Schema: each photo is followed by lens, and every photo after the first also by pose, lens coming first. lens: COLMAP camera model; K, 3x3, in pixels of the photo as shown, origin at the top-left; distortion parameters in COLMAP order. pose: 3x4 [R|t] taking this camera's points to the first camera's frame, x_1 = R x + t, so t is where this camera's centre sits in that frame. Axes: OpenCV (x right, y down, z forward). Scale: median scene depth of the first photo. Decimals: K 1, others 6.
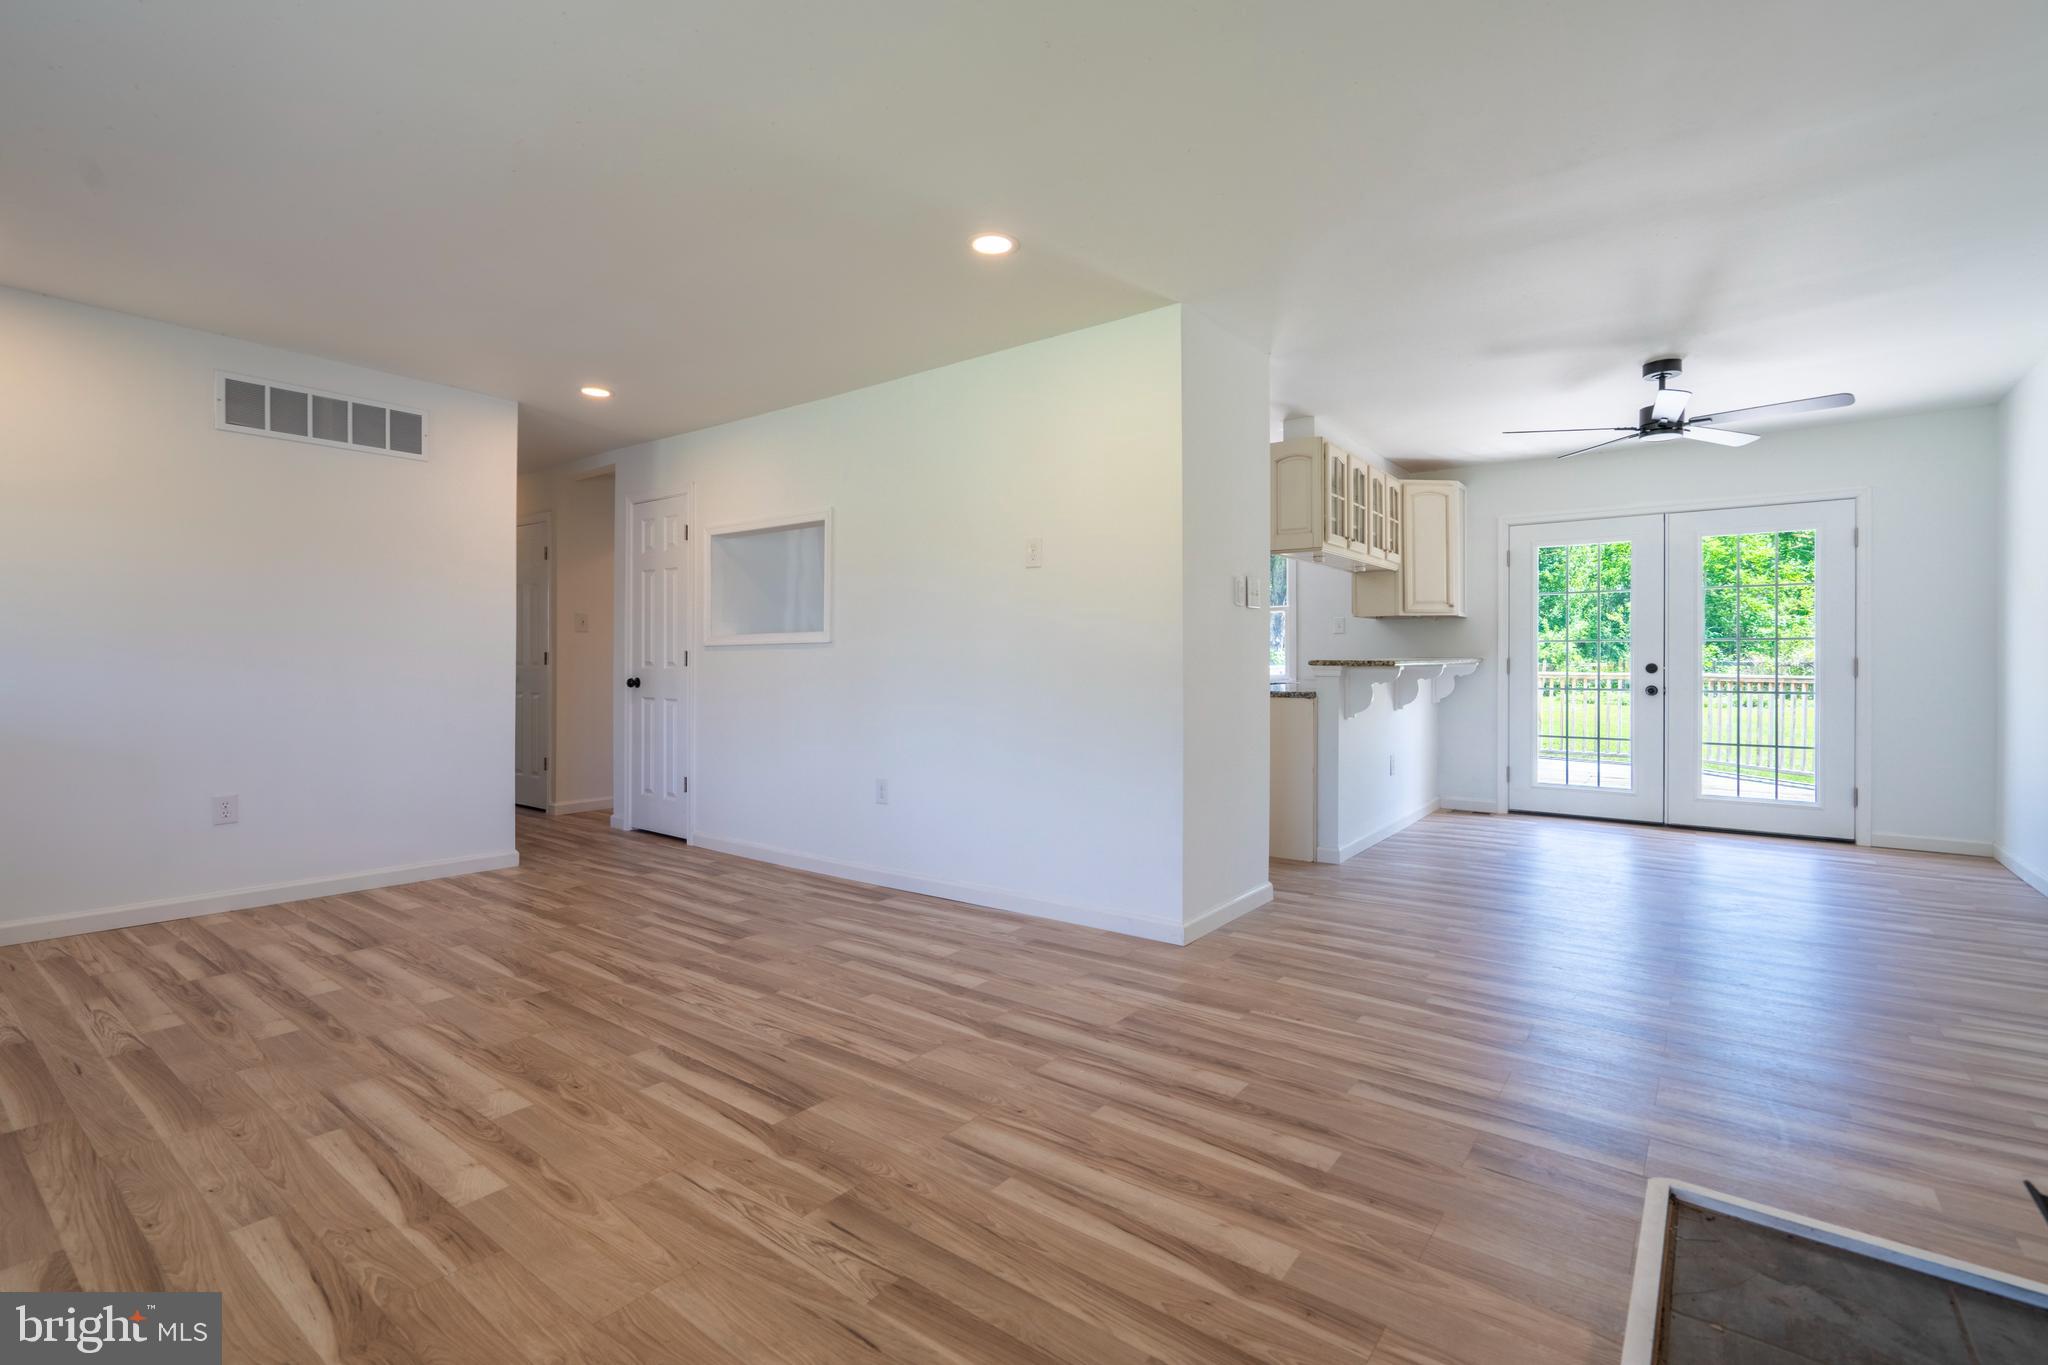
lens RADIAL K [[927.1, 0, 1017.6], [0, 927.1, 663.3], [0, 0, 1]] dist [-0.007006, 0.002456]
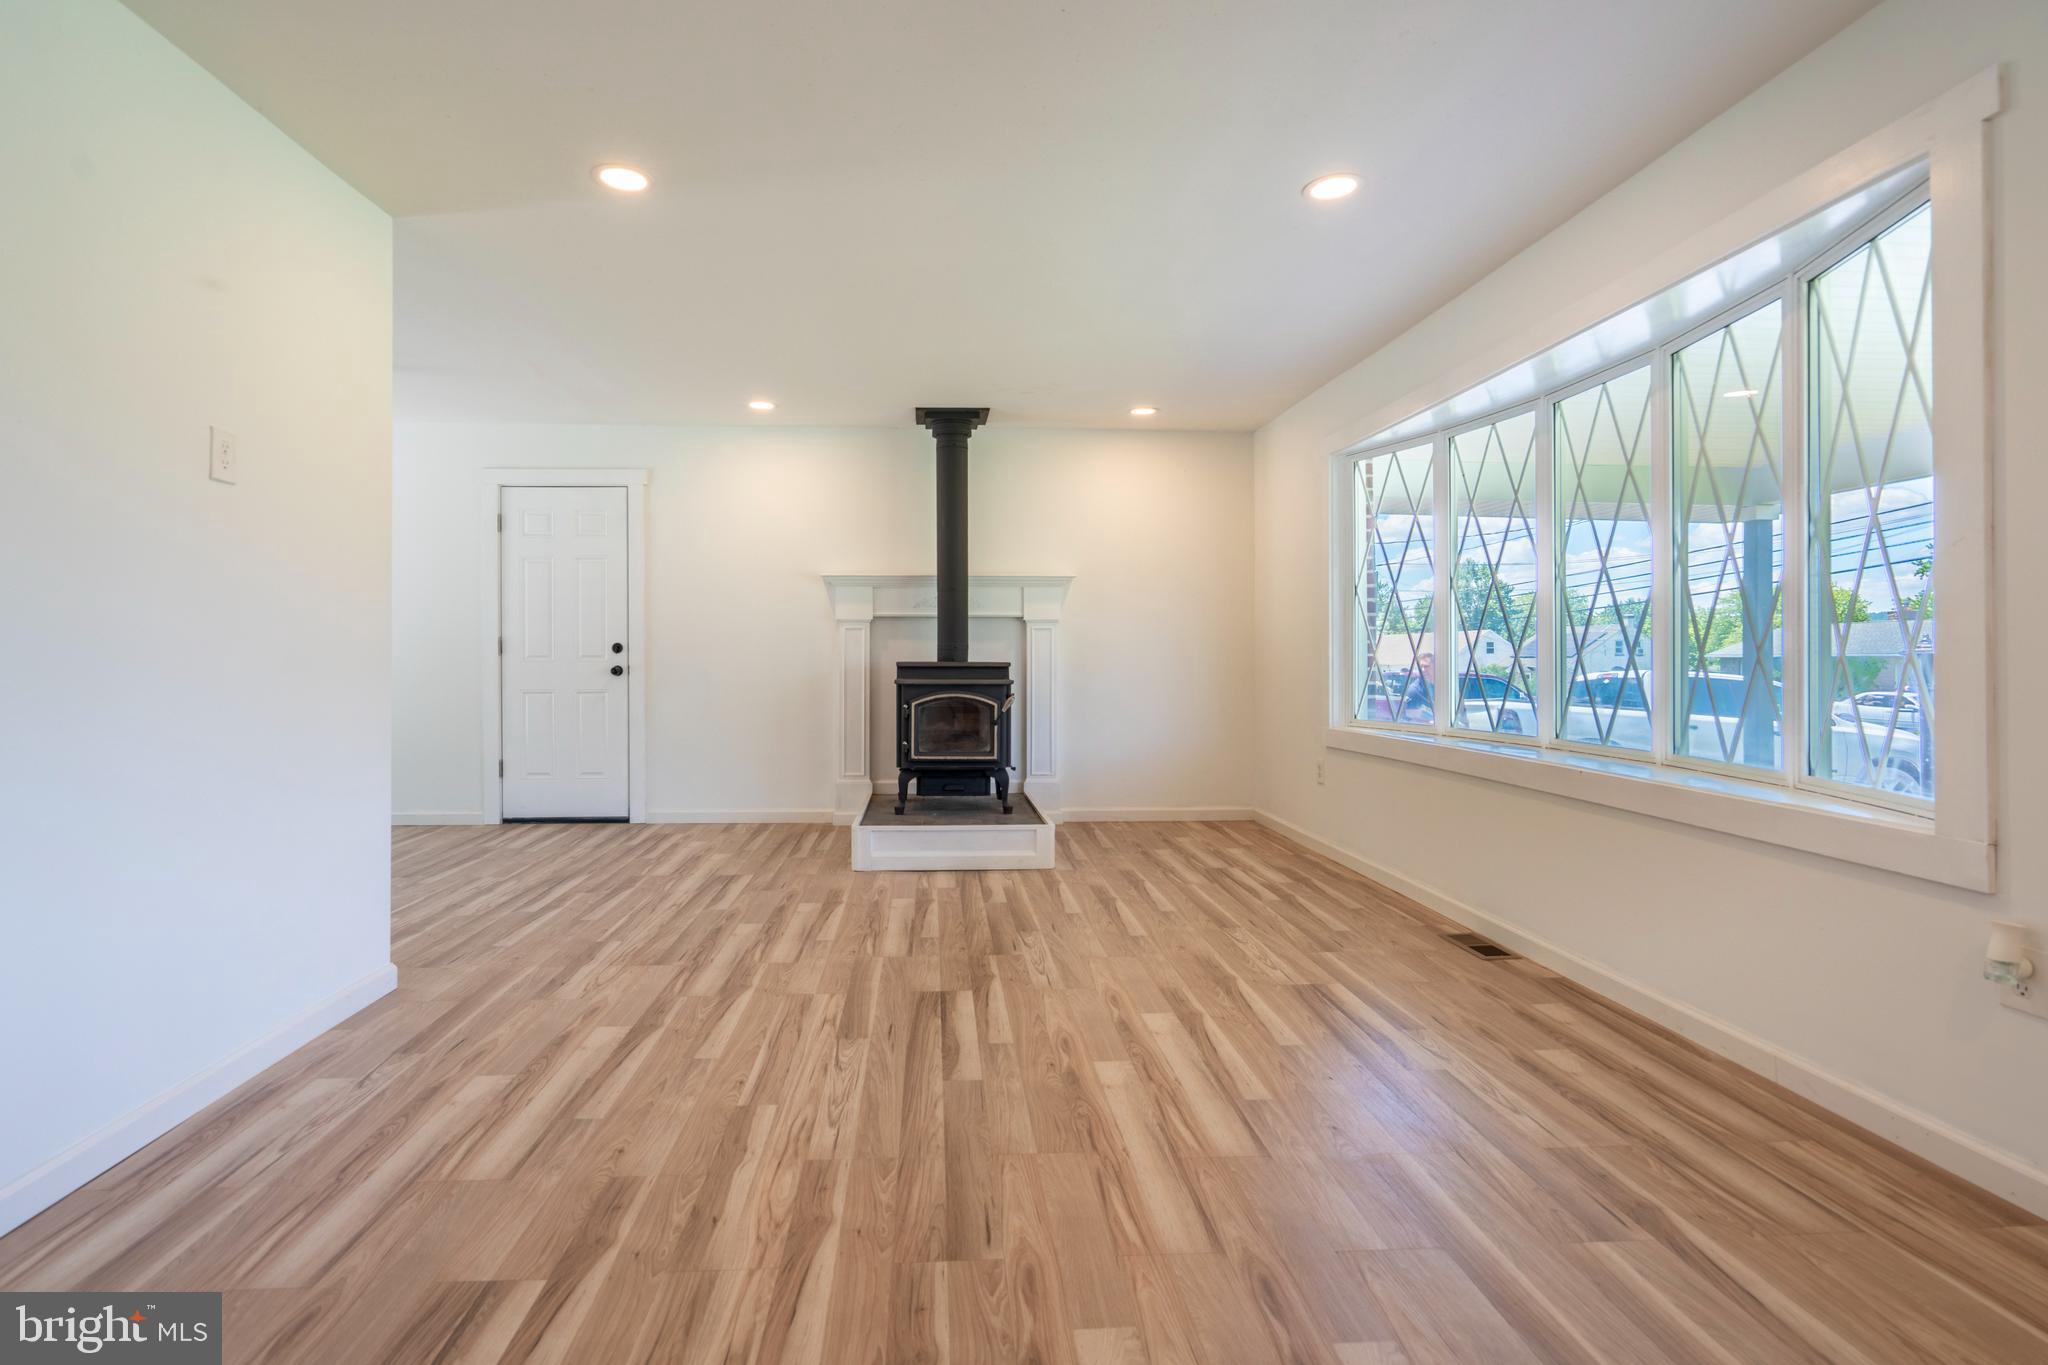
lens RADIAL K [[935.7, 0, 968.0], [0, 935.7, 652.0], [0, 0, 1]] dist [-0.005598, 0.001769]
pose [[-0.638211, 0.000995, 0.769861, -0.883085], [-0.002176, 0.999993, -0.003096, 0.002136], [-0.769859, -0.003651, -0.638204, 1.258097]]
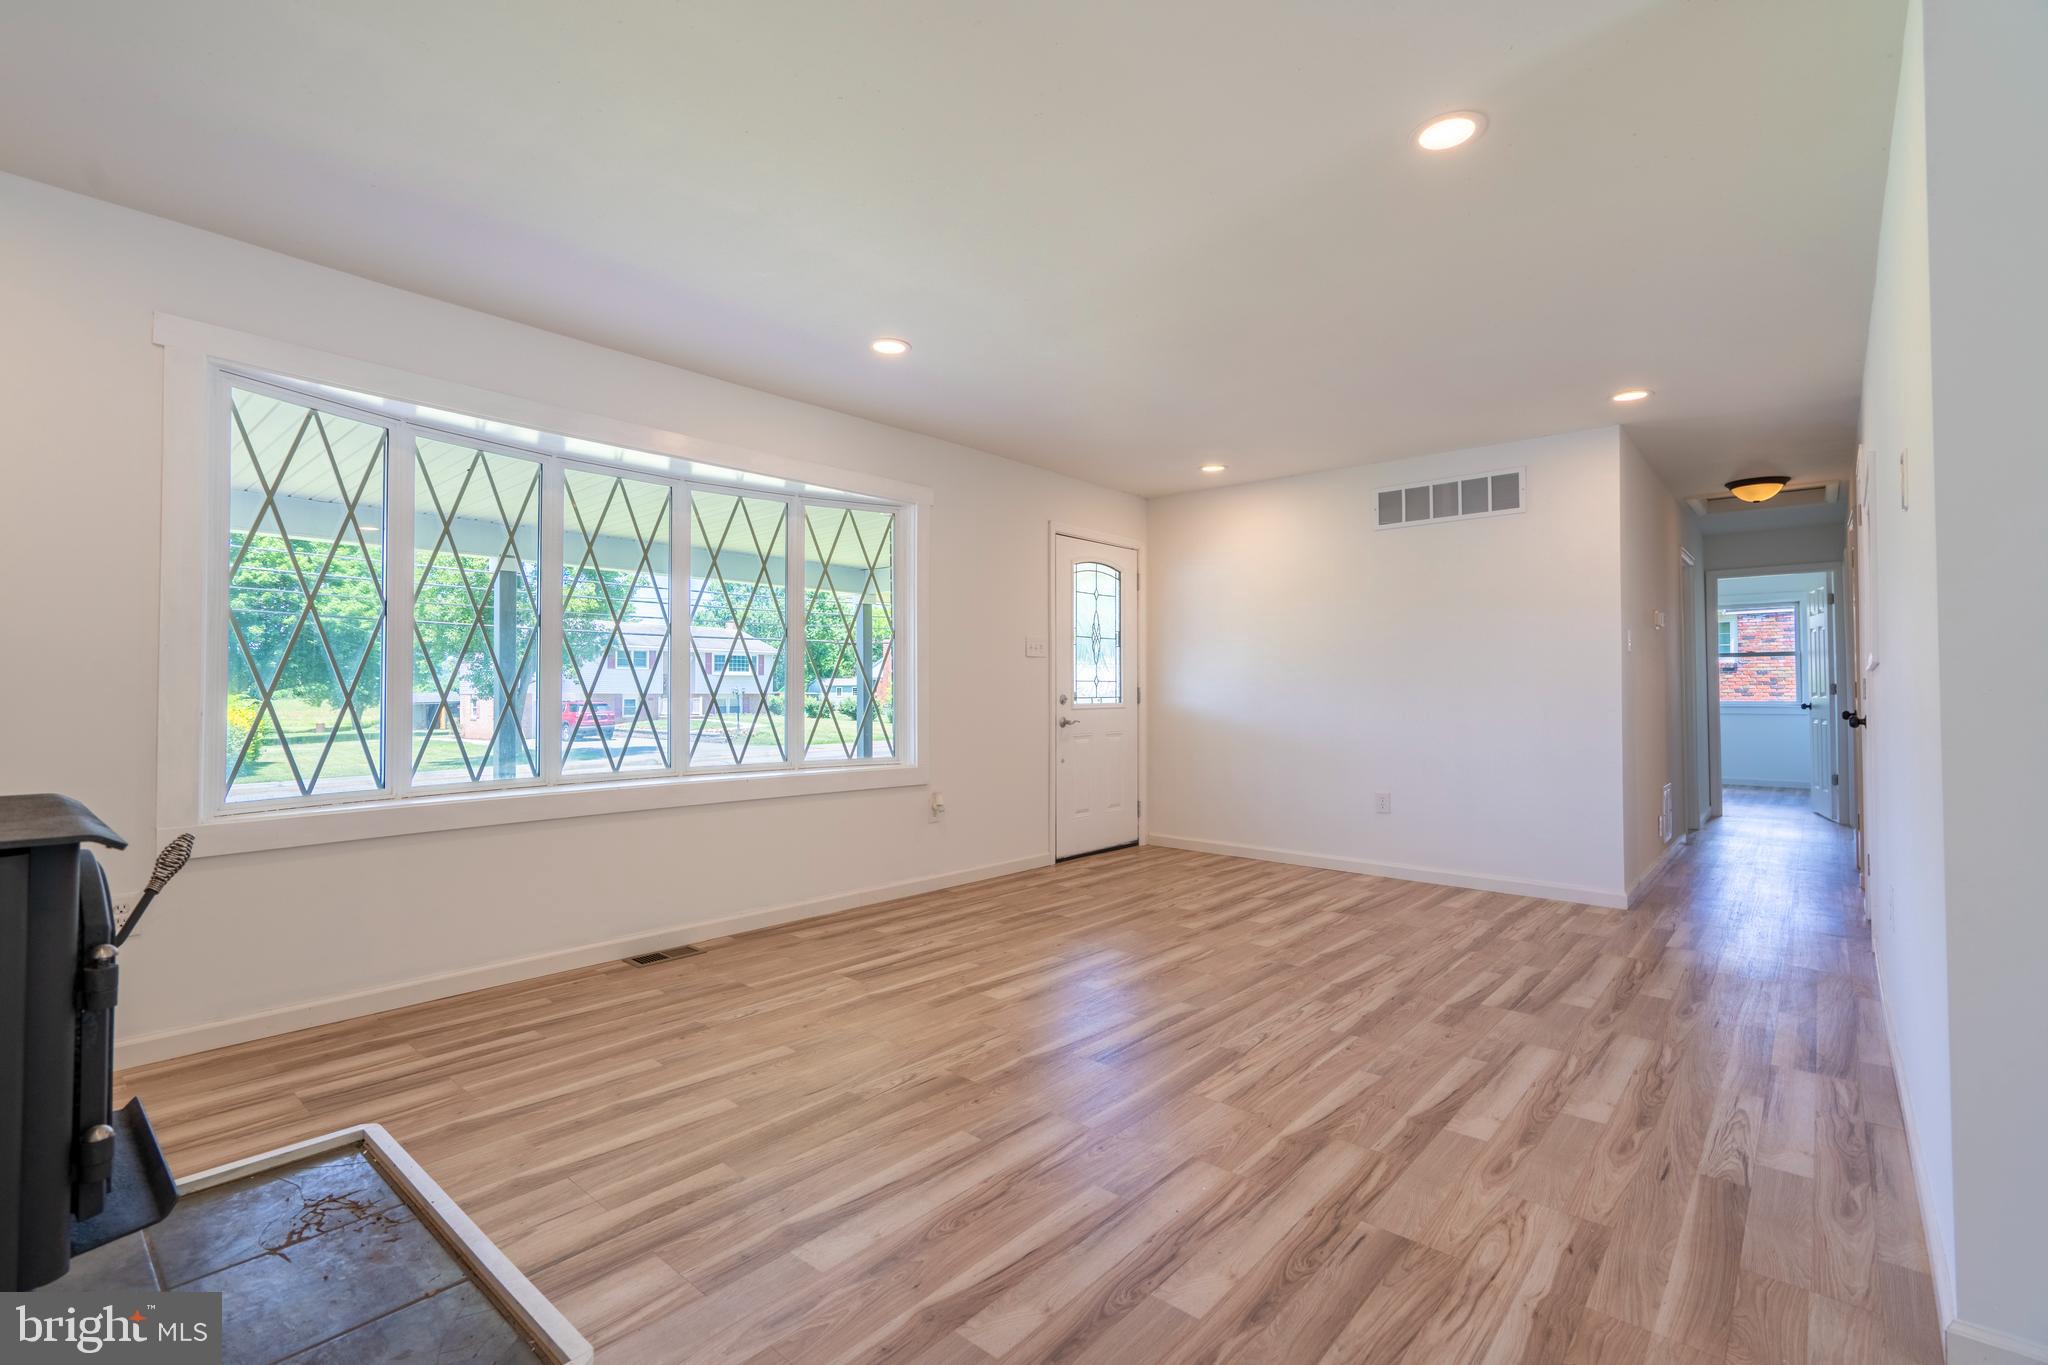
lens RADIAL K [[920.8, 0, 1013.2], [0, 920.8, 675.4], [0, 0, 1]] dist [-0.009067, 0.005297]
pose [[-0.070142, -0.023761, -0.997254, 0.692160], [0.001531, 0.999713, -0.023927, 0.000175], [0.997536, -0.003205, -0.070085, 0.673101]]
